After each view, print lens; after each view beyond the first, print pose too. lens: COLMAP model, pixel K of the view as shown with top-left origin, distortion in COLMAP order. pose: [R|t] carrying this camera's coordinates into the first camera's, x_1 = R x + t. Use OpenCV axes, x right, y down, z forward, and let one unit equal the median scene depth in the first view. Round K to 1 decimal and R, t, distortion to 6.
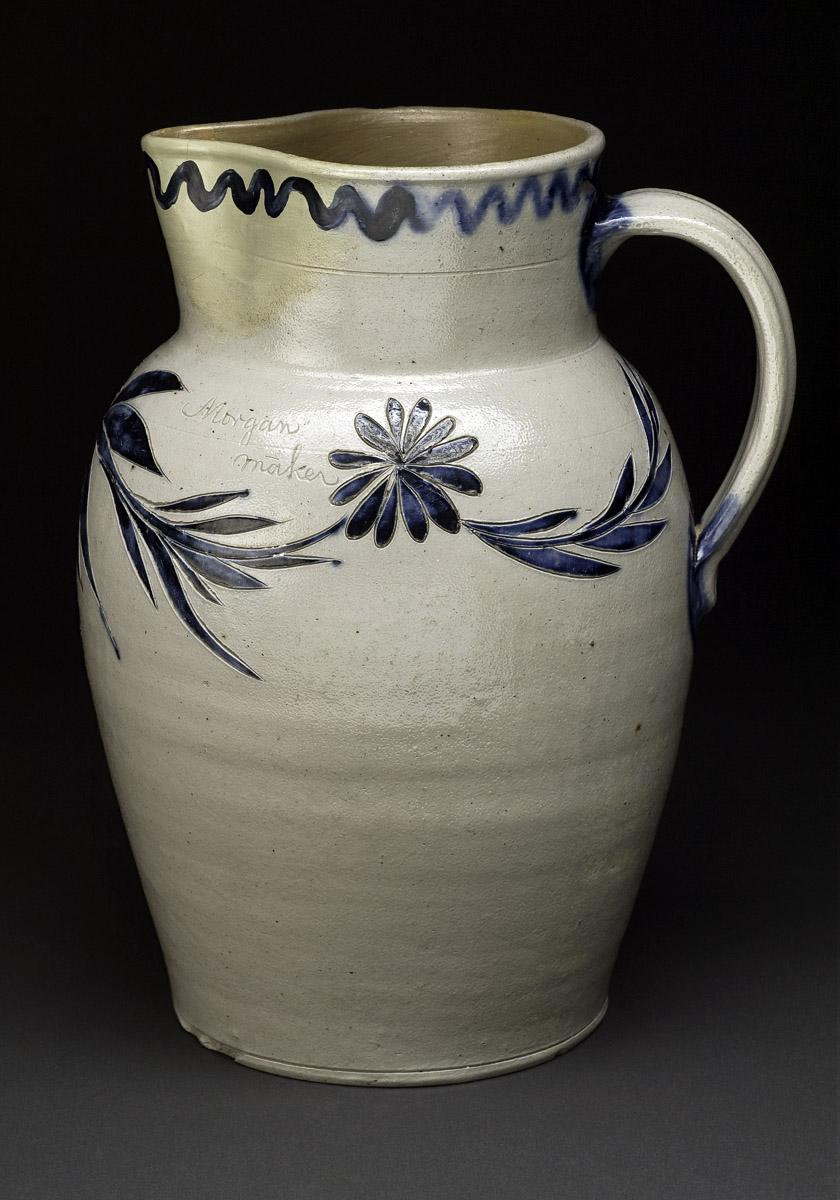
lens RADIAL K [[3320.5, 0, 420.0], [0, 3320.5, 600.0], [0, 0, 1]] dist [-0.019708, -0.089771]
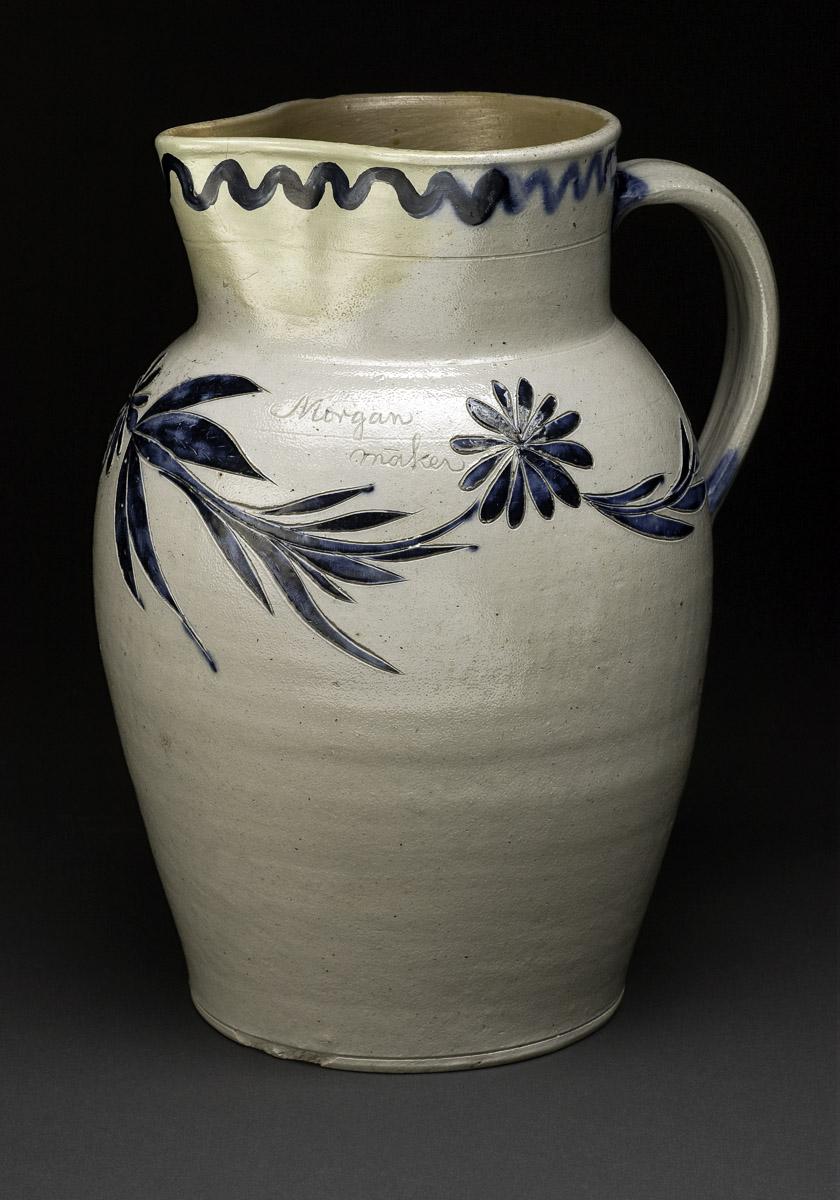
lens RADIAL K [[3320.5, 0, 420.0], [0, 3320.5, 600.0], [0, 0, 1]] dist [-0.019708, -0.089771]
pose [[0.939070, -0.105603, 0.327102, -0.364927], [0.104912, 0.994284, 0.019808, -0.016909], [-0.327324, 0.015716, 0.944781, 0.058612]]
